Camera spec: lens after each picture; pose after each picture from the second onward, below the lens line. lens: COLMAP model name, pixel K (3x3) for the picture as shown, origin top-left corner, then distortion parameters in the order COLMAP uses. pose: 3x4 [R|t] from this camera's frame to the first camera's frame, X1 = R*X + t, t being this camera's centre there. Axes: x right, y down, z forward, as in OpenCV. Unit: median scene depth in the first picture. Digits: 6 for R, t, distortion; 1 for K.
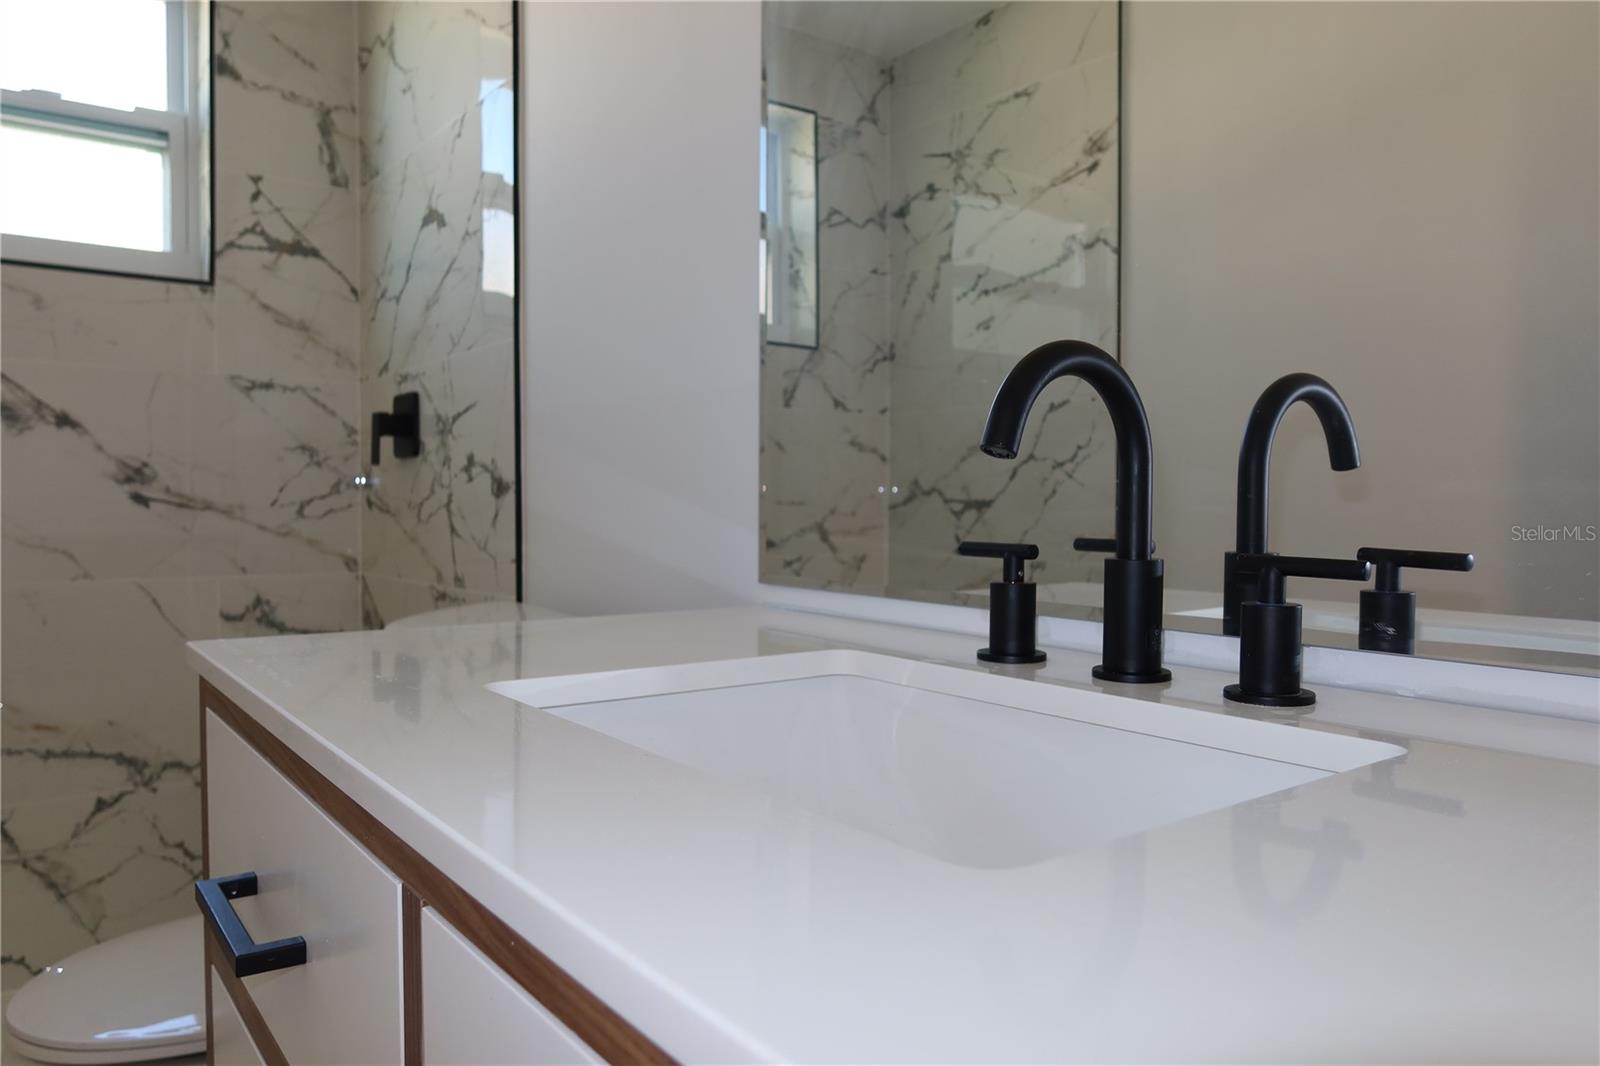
lens RADIAL K [[1118.2, 0, 792.9], [0, 1118.2, 540.9], [0, 0, 1]] dist [-0.023083, 0.009437]
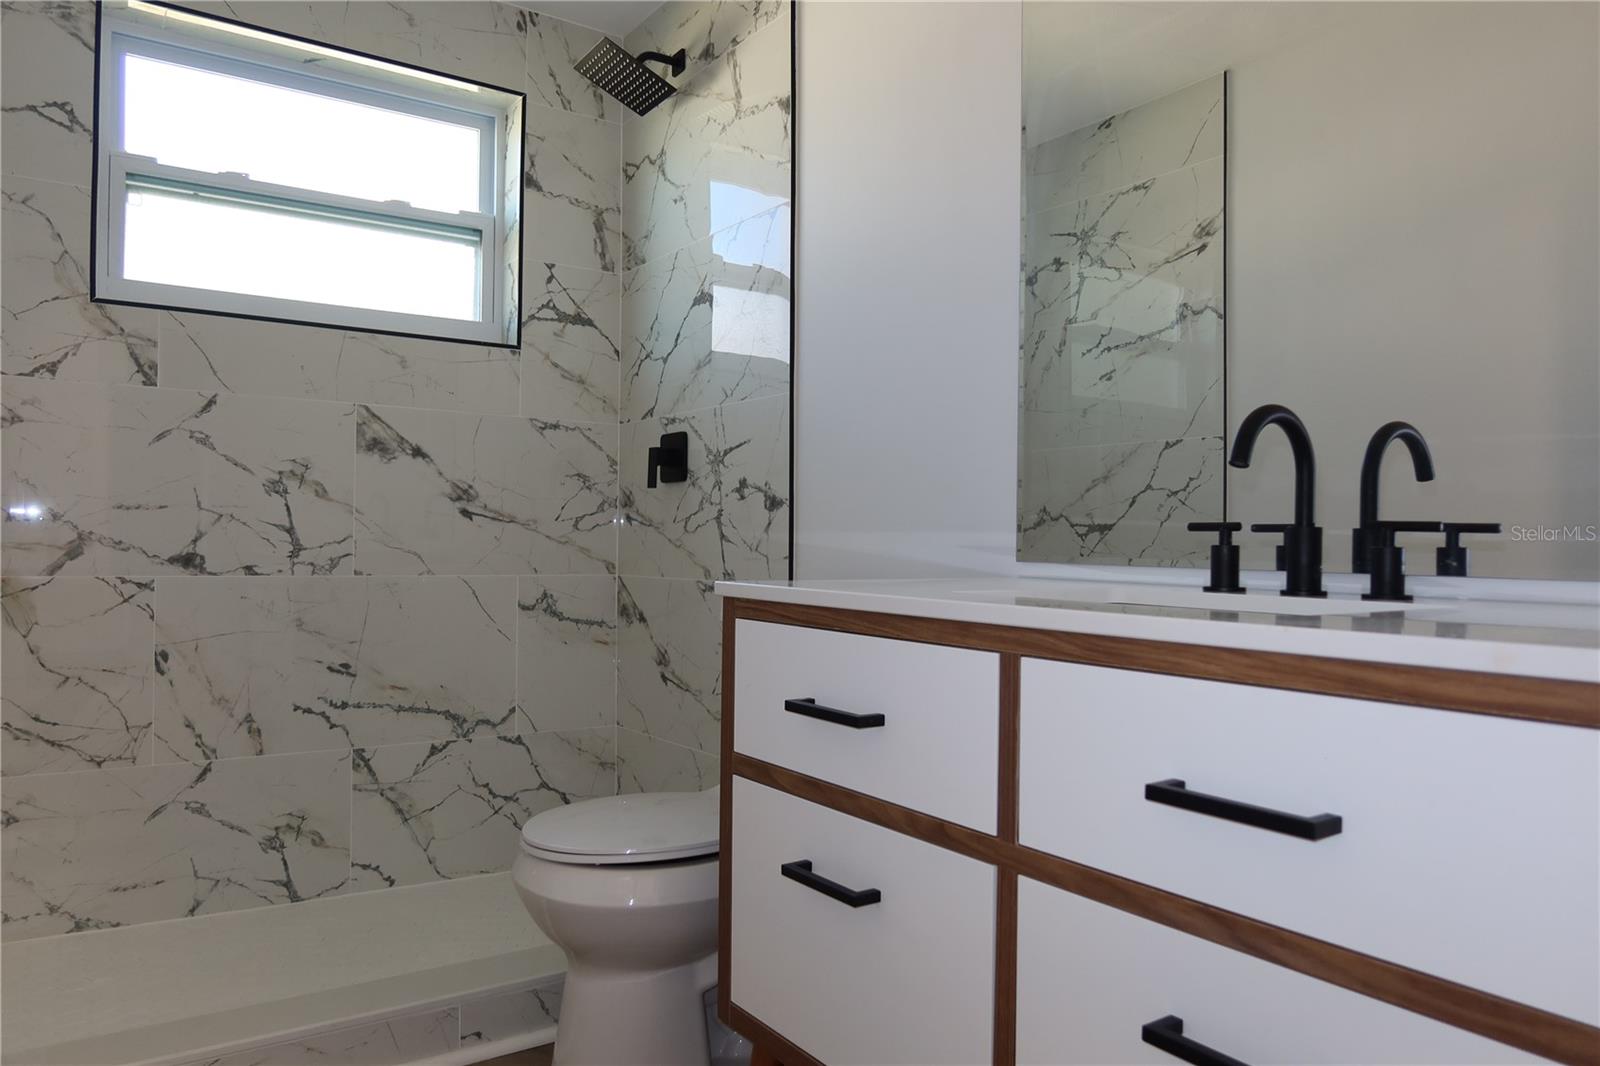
lens RADIAL K [[1118.2, 0, 790.9], [0, 1118.2, 538.7], [0, 0, 1]] dist [-0.023083, 0.009437]
pose [[0.998712, 0.006711, -0.050290, -0.144856], [-0.008622, 0.999245, -0.037879, 0.037729], [0.049998, 0.038263, 0.998016, -0.275952]]
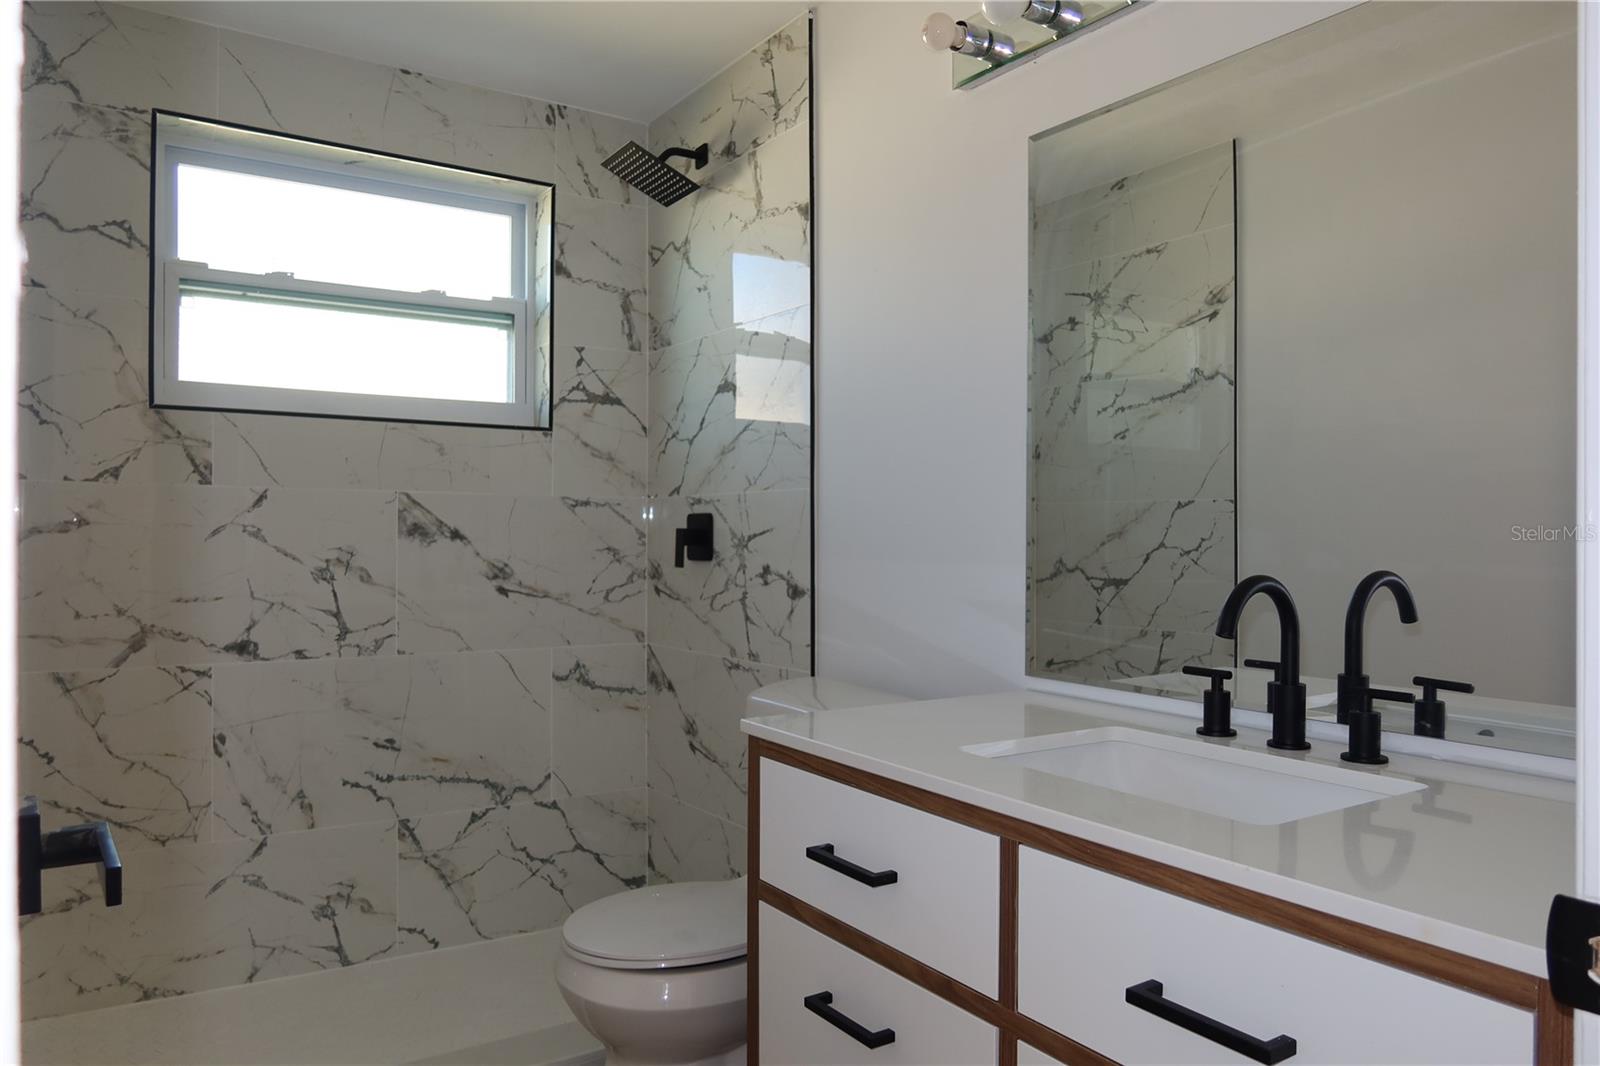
lens RADIAL K [[1118.2, 0, 787.9], [0, 1118.2, 539.7], [0, 0, 1]] dist [-0.023083, 0.009437]
pose [[0.997224, -0.000510, -0.074461, -0.139893], [-0.001779, 0.999528, -0.030670, -0.058454], [0.074441, 0.030717, 0.996752, -0.330376]]
